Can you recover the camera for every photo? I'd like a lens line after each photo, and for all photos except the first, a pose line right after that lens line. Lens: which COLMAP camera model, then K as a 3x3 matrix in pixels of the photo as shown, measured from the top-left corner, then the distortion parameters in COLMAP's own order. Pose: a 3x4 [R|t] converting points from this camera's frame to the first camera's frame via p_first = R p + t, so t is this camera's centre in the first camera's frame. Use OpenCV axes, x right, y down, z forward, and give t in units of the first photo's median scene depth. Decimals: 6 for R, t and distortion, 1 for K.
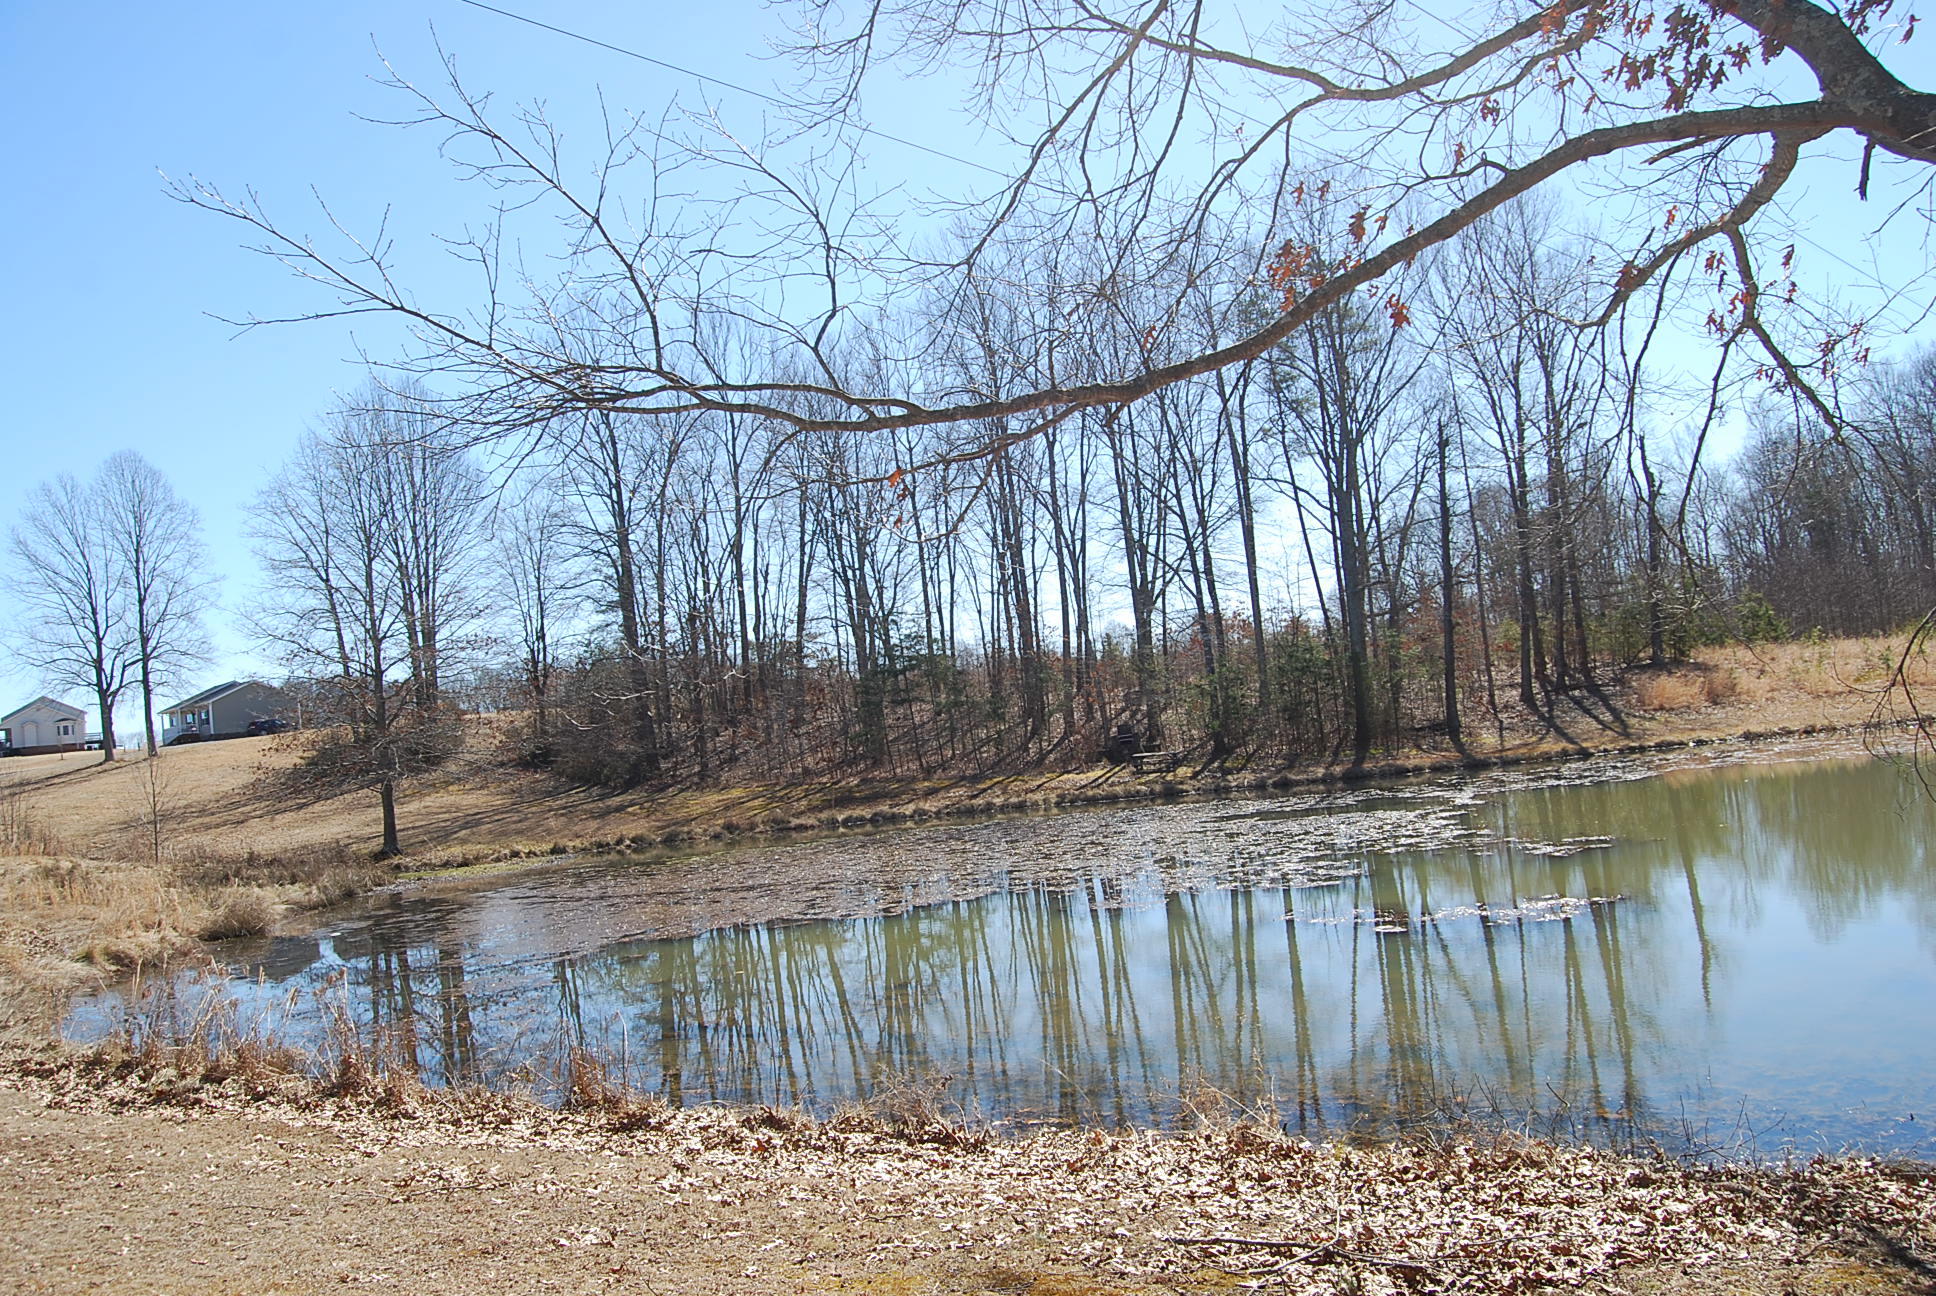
lens RADIAL K [[1495.6, 0, 966.5], [0, 1495.6, 638.9], [0, 0, 1]] dist [-0.099836, 0.039290]
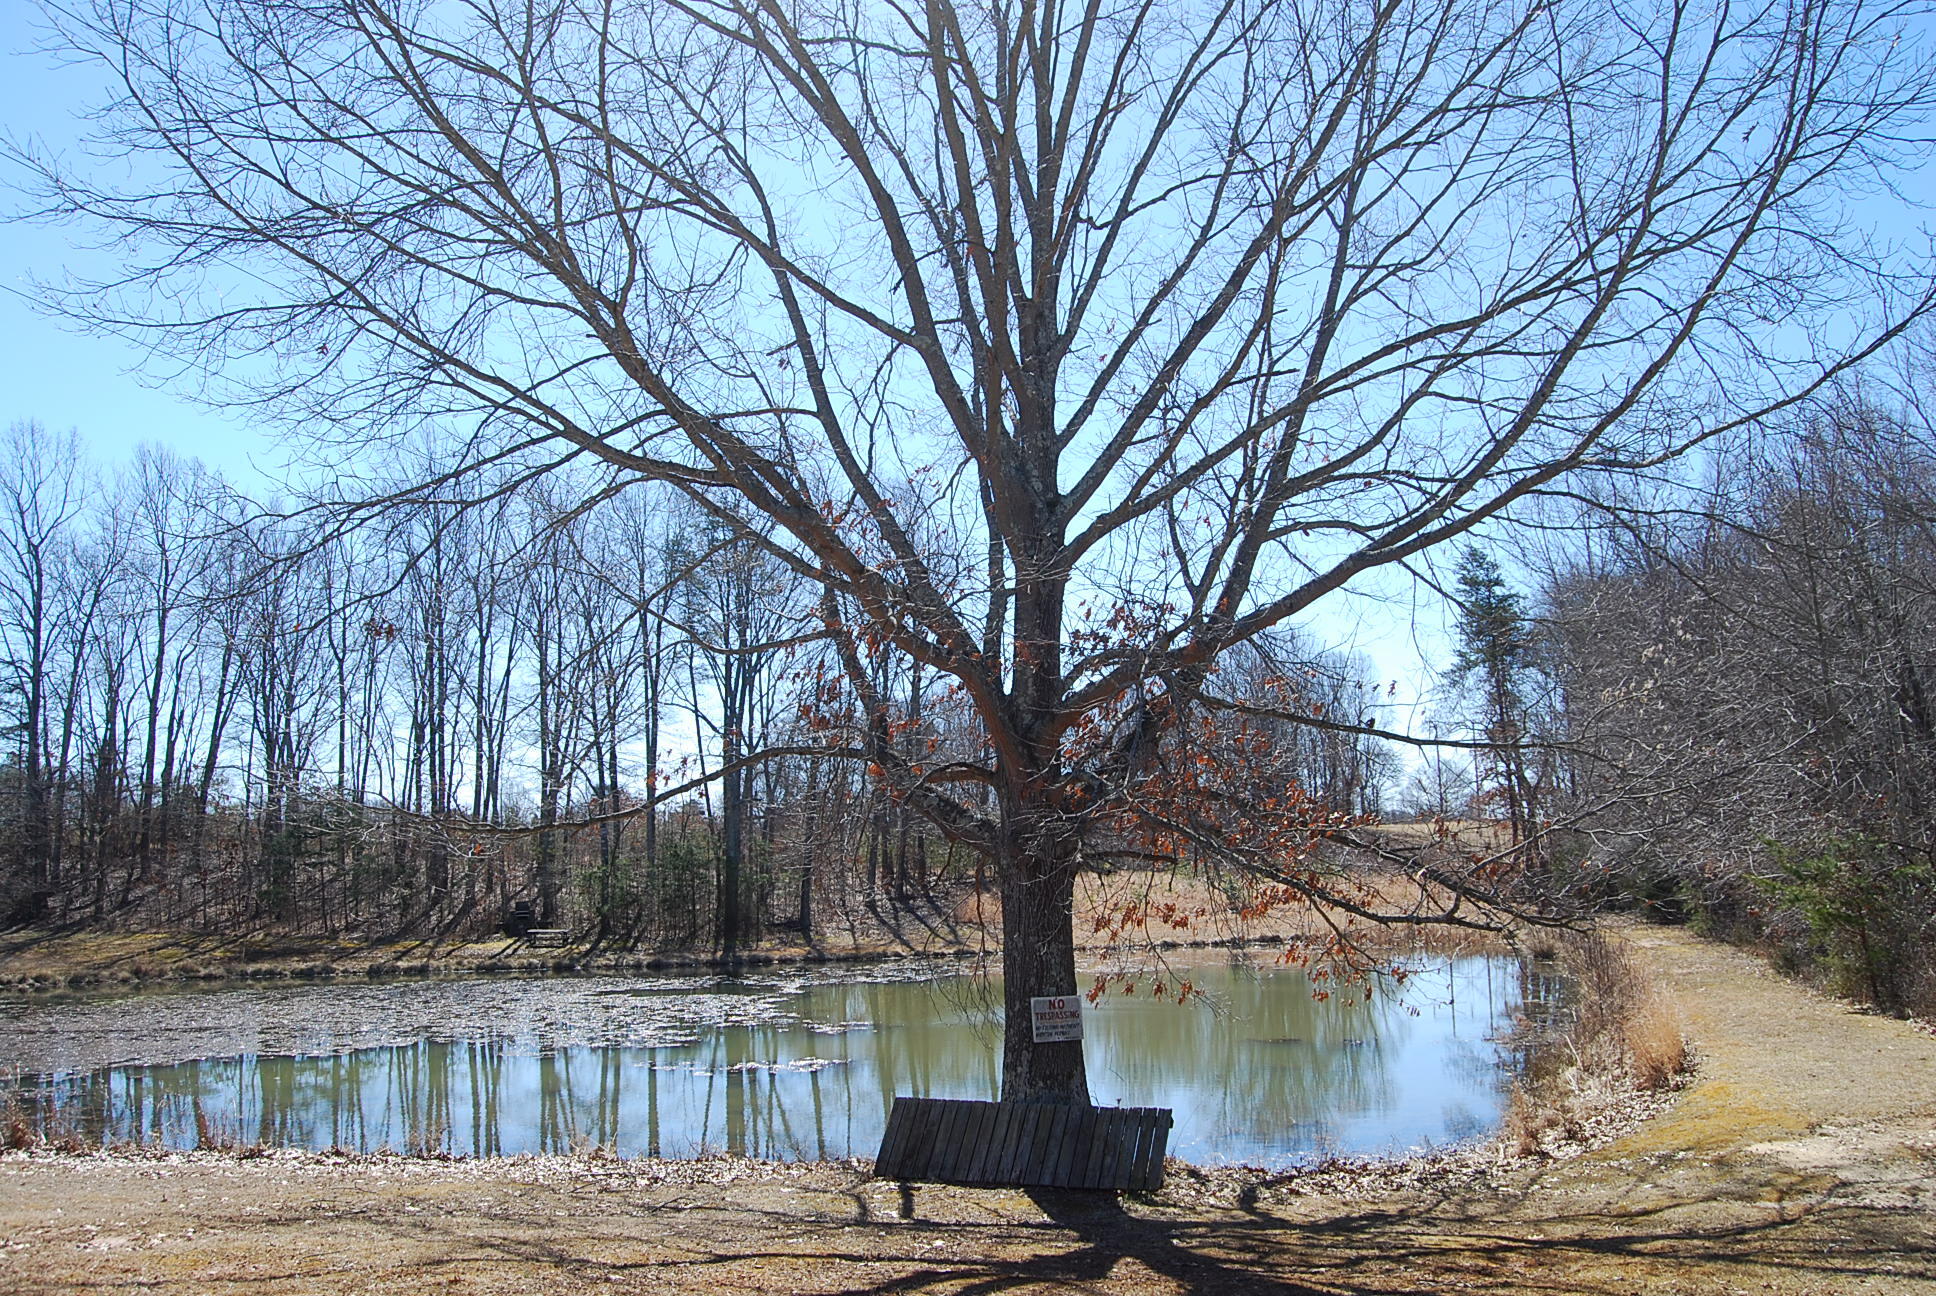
lens RADIAL K [[1495.6, 0, 953.9], [0, 1495.6, 651.9], [0, 0, 1]] dist [-0.099836, 0.039290]
pose [[0.920719, 0.128117, 0.368594, -0.034091], [-0.088352, 0.988481, -0.122881, -0.024146], [-0.380091, 0.080573, 0.921433, -0.190416]]
